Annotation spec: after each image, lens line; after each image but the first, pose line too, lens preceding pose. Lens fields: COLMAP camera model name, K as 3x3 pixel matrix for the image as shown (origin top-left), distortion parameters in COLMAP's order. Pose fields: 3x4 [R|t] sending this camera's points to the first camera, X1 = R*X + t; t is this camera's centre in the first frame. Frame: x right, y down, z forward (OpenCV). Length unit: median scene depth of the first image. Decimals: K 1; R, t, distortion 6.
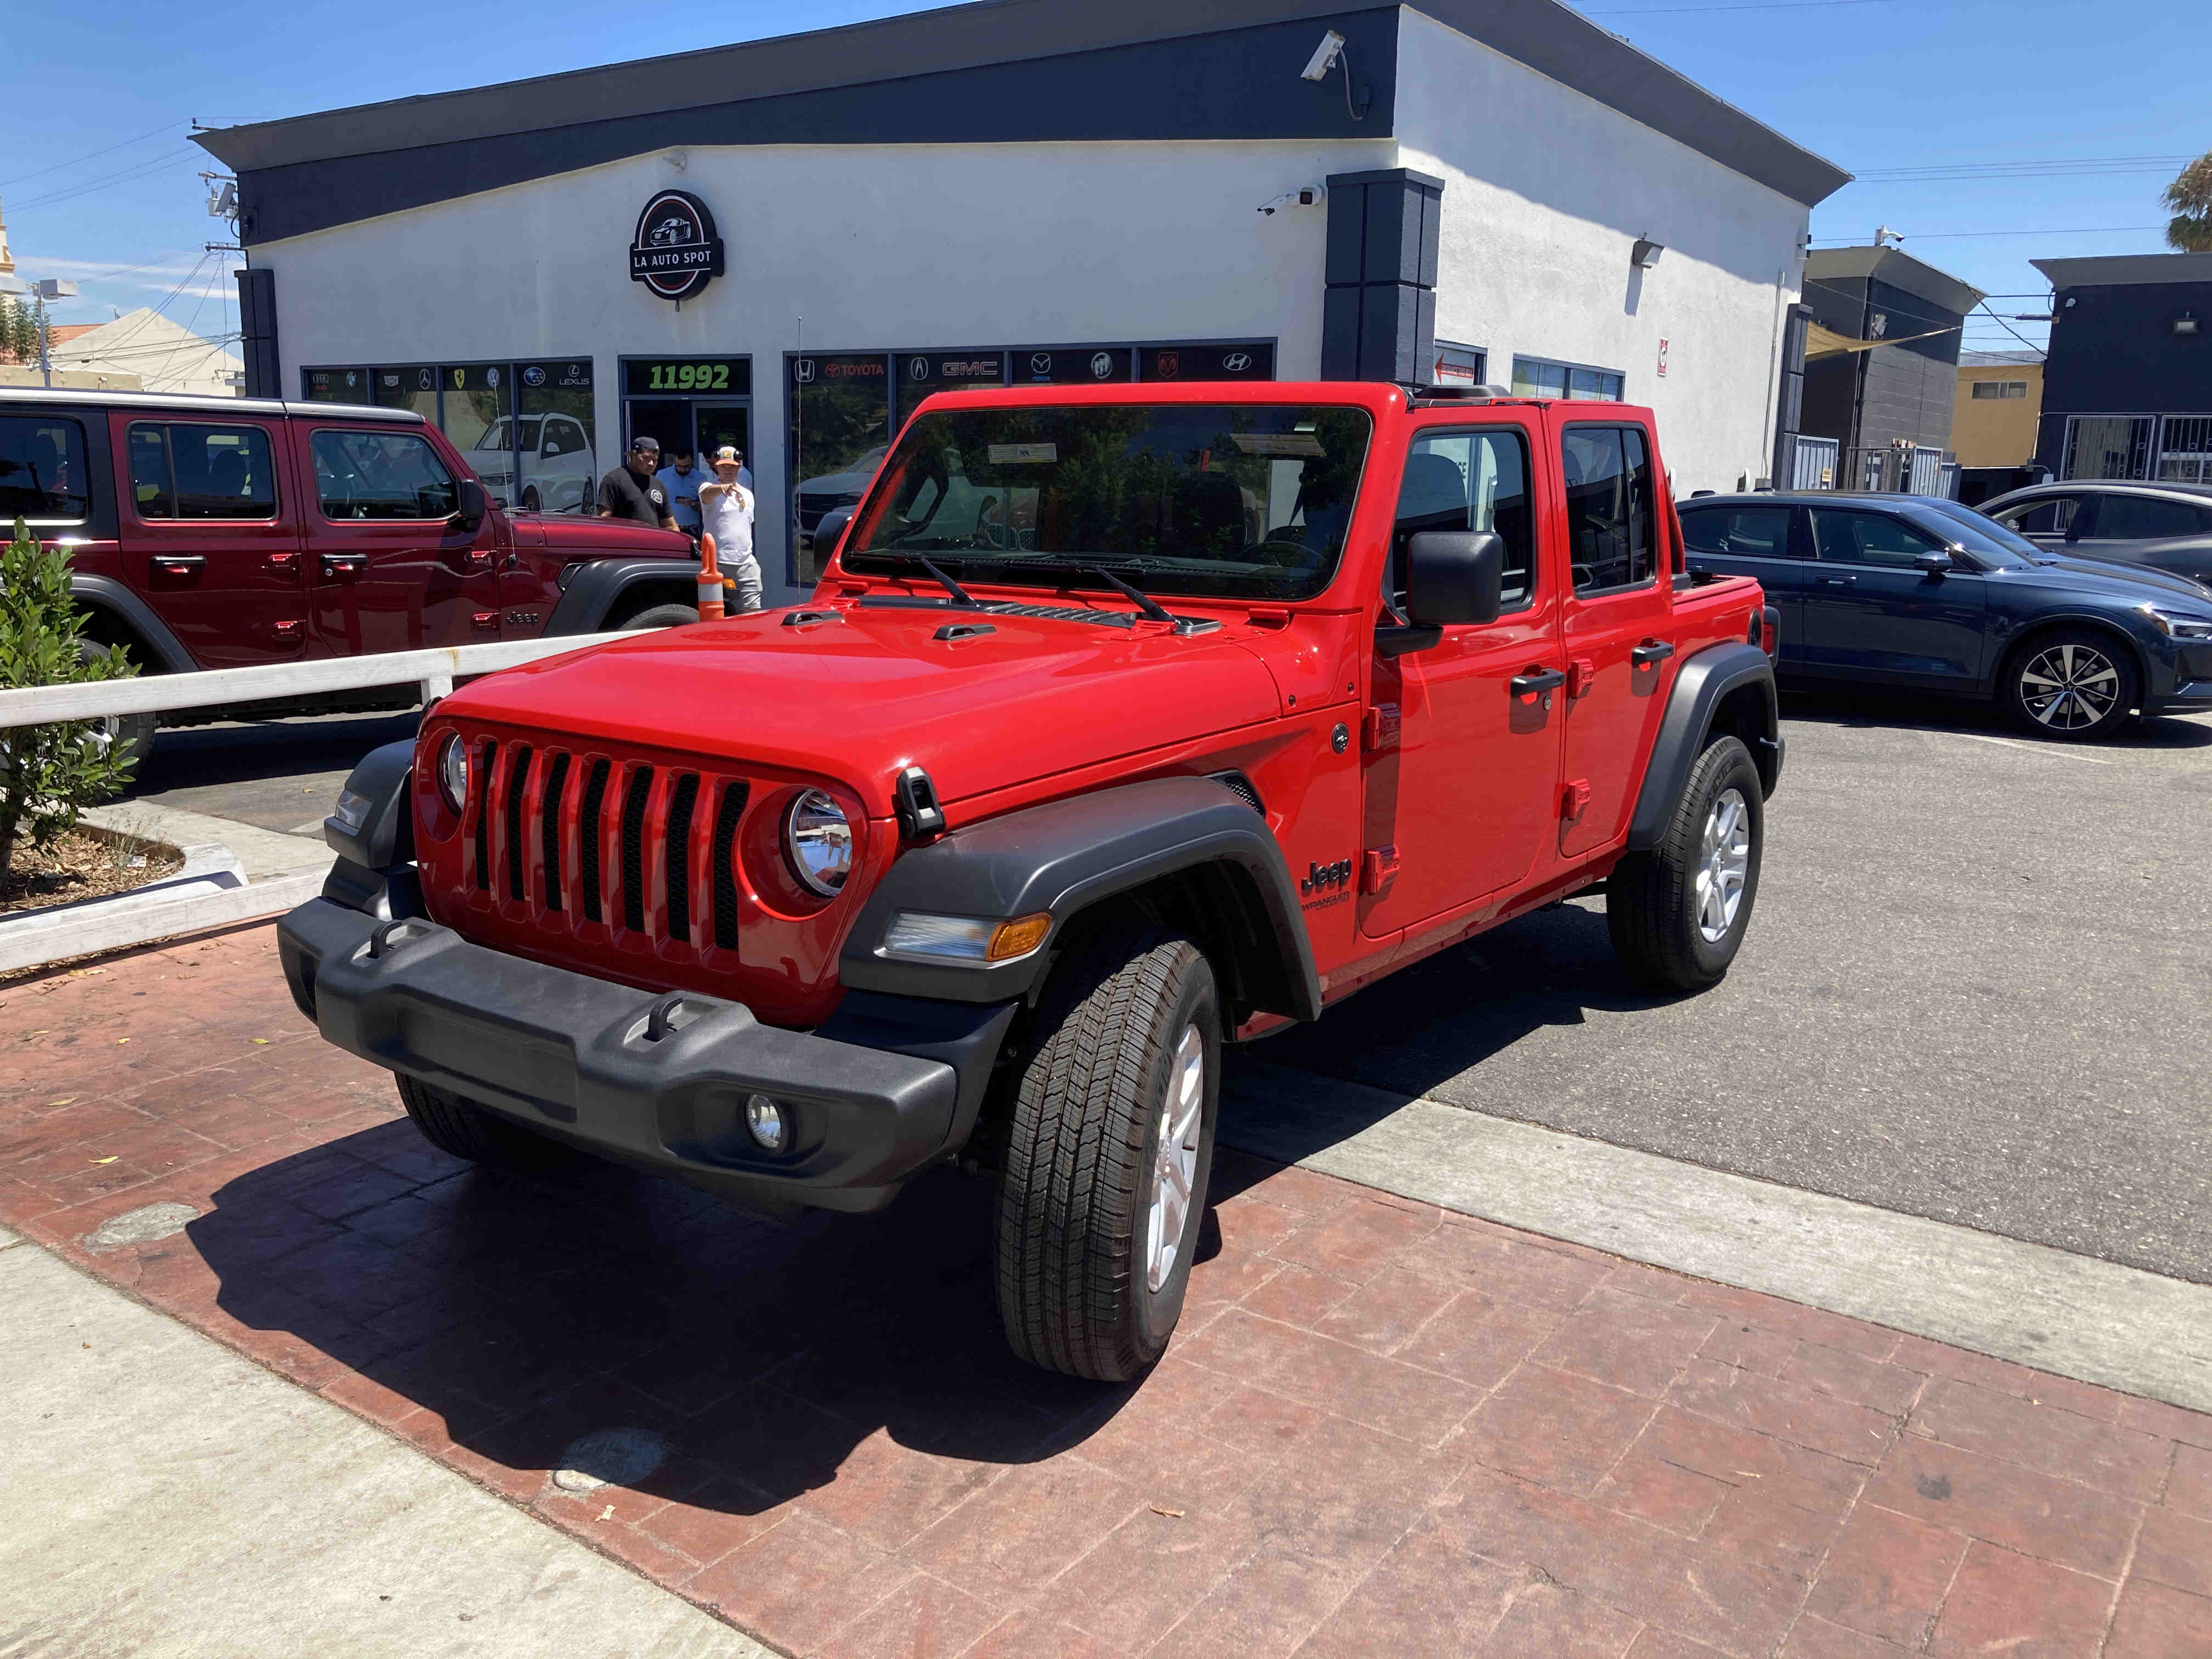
lens RADIAL K [[1775.8, 0, 1091.5], [0, 1775.8, 833.8], [0, 0, 1]] dist [-0.001487, 0.019487]
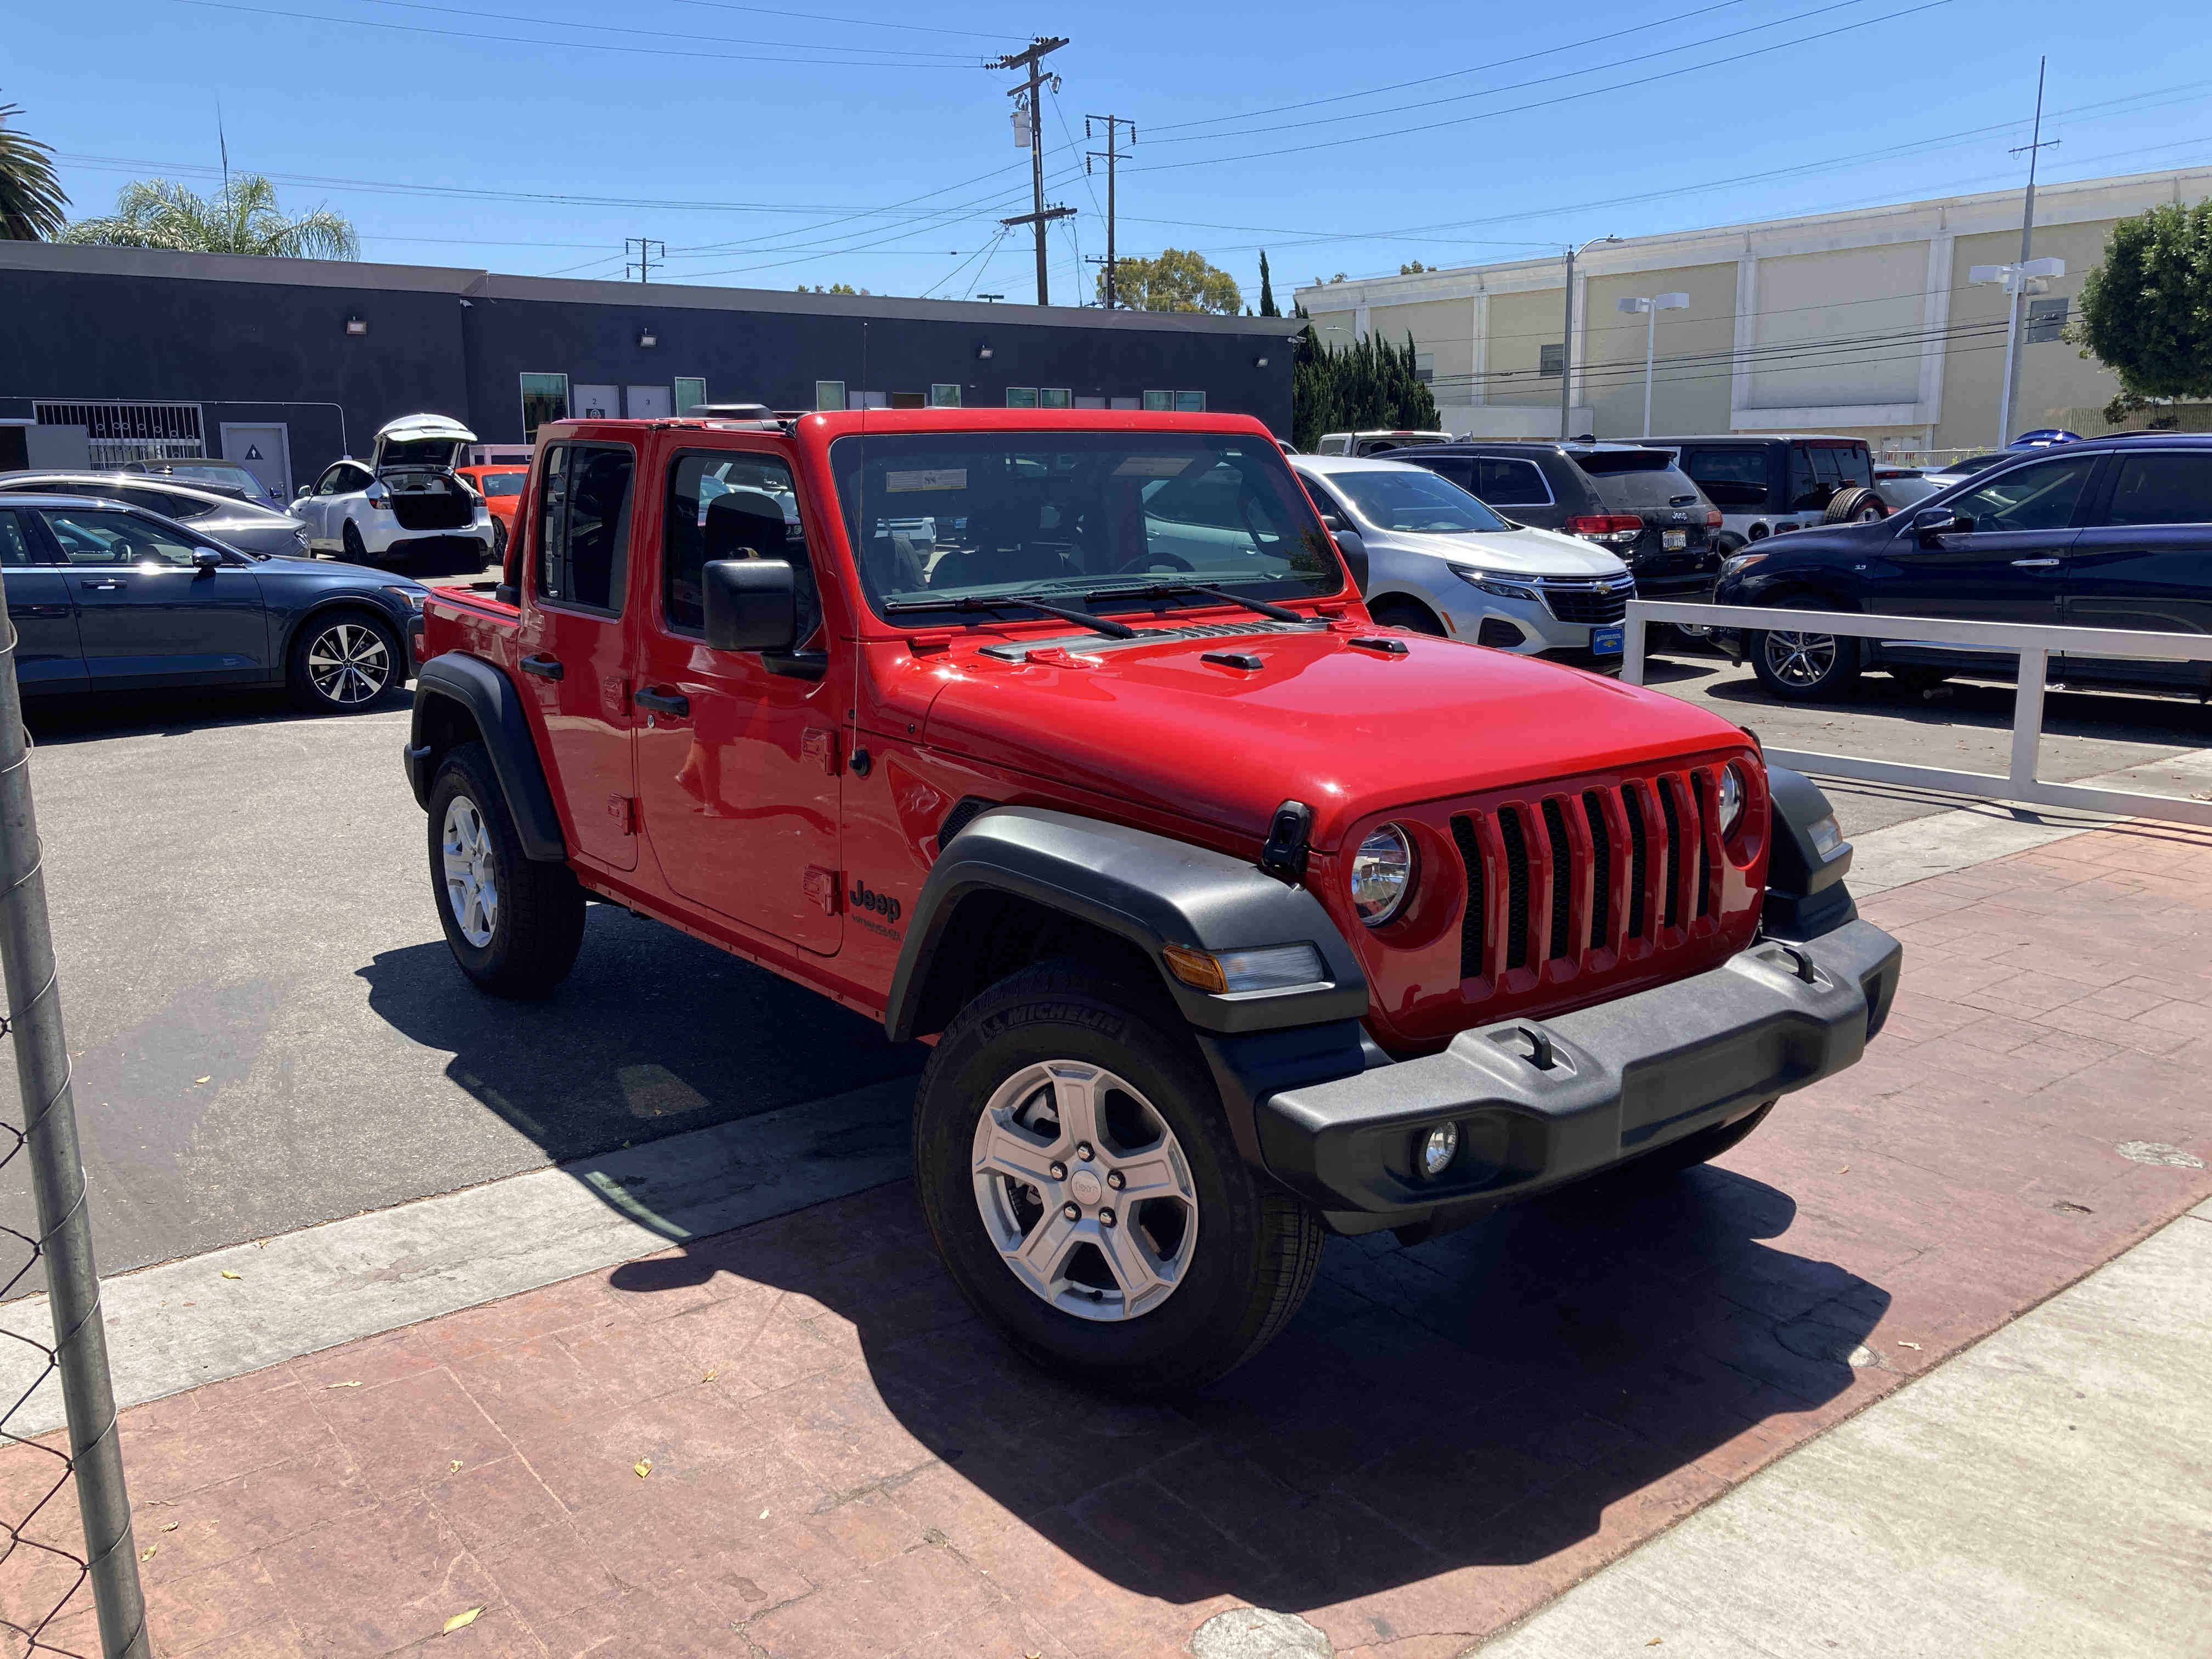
lens RADIAL K [[1775.8, 0, 1098.3], [0, 1775.8, 819.7], [0, 0, 1]] dist [-0.001487, 0.019487]
pose [[0.282804, -0.206997, 0.936576, -0.983278], [0.202296, 0.967344, 0.152713, -0.179382], [-0.937602, 0.146278, 0.315444, 0.701842]]
